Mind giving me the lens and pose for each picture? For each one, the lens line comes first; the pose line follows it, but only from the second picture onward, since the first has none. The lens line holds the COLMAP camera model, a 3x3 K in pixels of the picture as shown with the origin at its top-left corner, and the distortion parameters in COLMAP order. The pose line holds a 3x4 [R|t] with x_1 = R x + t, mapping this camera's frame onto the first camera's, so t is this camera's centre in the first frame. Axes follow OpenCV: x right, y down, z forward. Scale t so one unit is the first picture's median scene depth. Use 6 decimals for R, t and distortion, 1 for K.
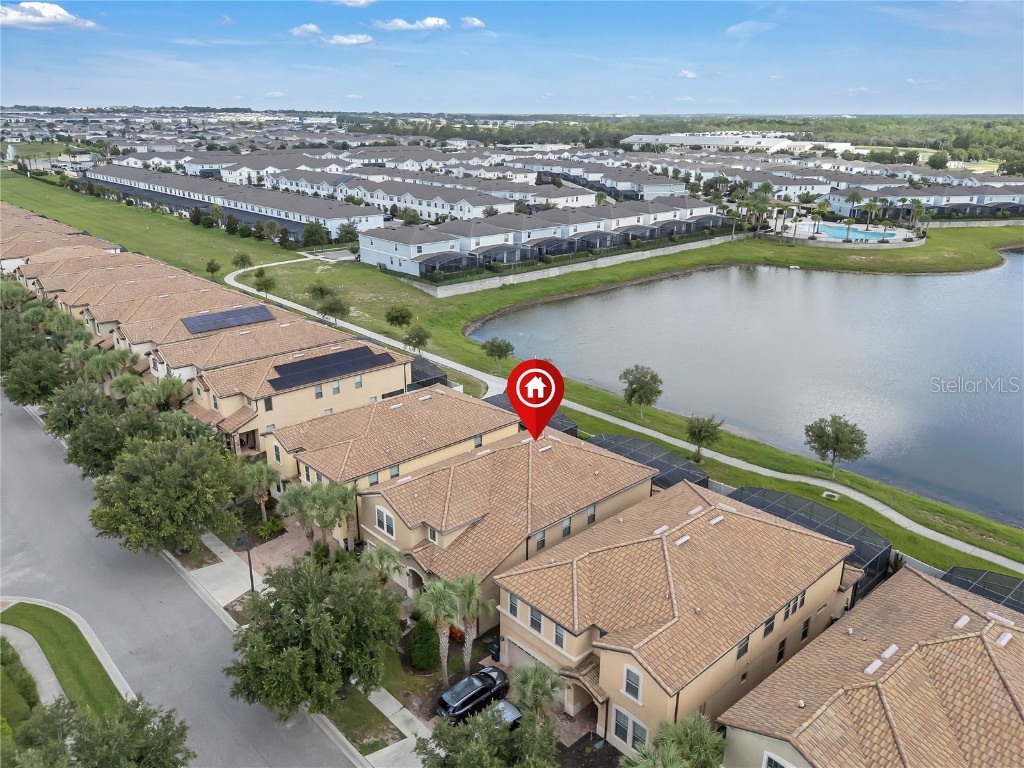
lens RADIAL K [[762.5, 0, 512.0], [0, 762.5, 384.0], [0, 0, 1]] dist [0.056734, -0.058097]
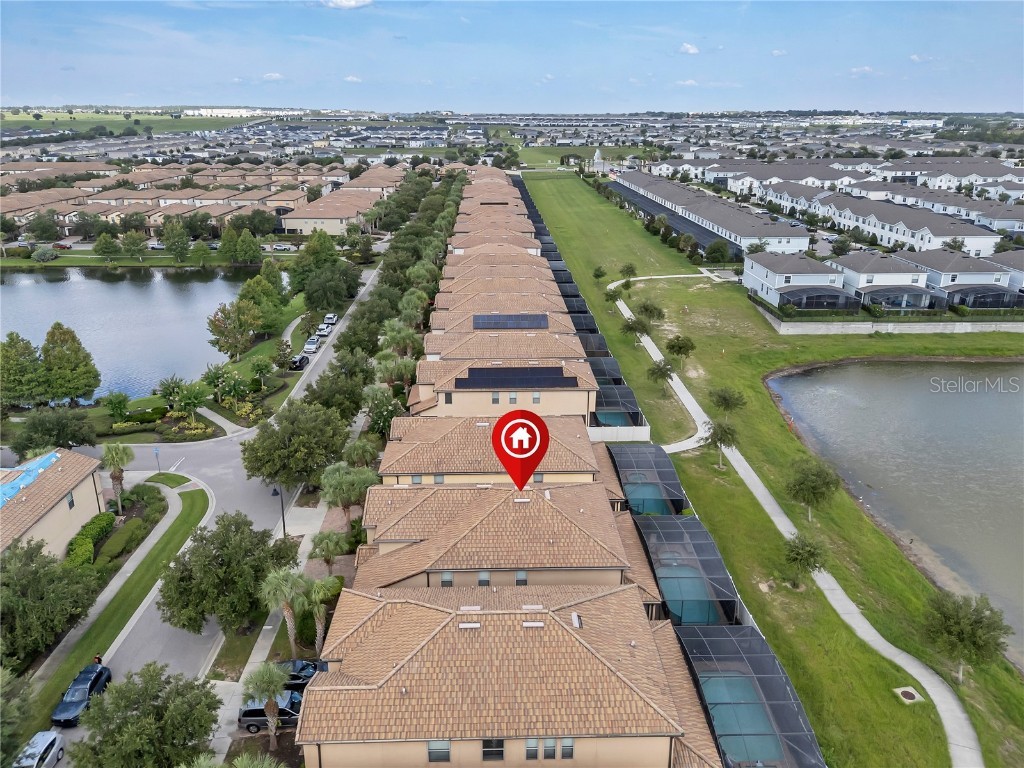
lens RADIAL K [[762.5, 0, 512.0], [0, 762.5, 384.0], [0, 0, 1]] dist [0.056734, -0.058097]
pose [[0.750631, 0.213897, -0.625141, 0.168827], [-0.215420, 0.973676, 0.074488, -0.036173], [0.624617, 0.078755, 0.776950, 0.057377]]
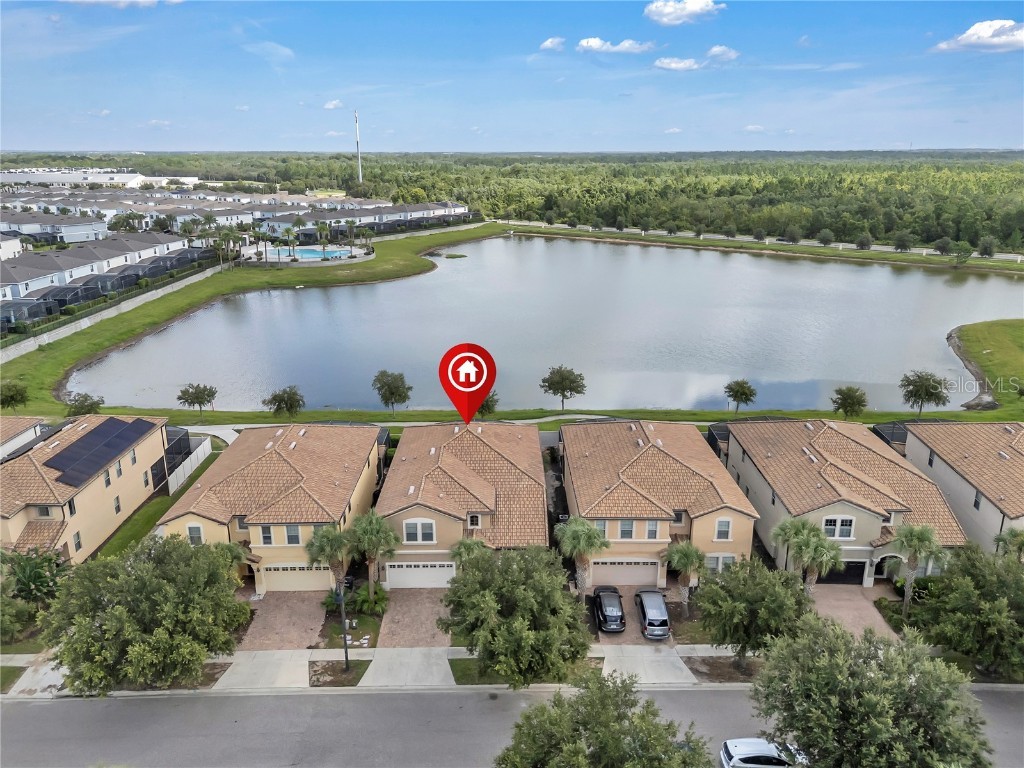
lens RADIAL K [[747.9, 0, 511.1], [0, 747.9, 413.5], [0, 0, 1]] dist [0.061058, -0.052777]
pose [[0.671530, -0.250017, 0.697524, -0.189801], [0.252171, 0.962277, 0.102140, -0.011105], [-0.696748, 0.107305, 0.709245, 0.047571]]
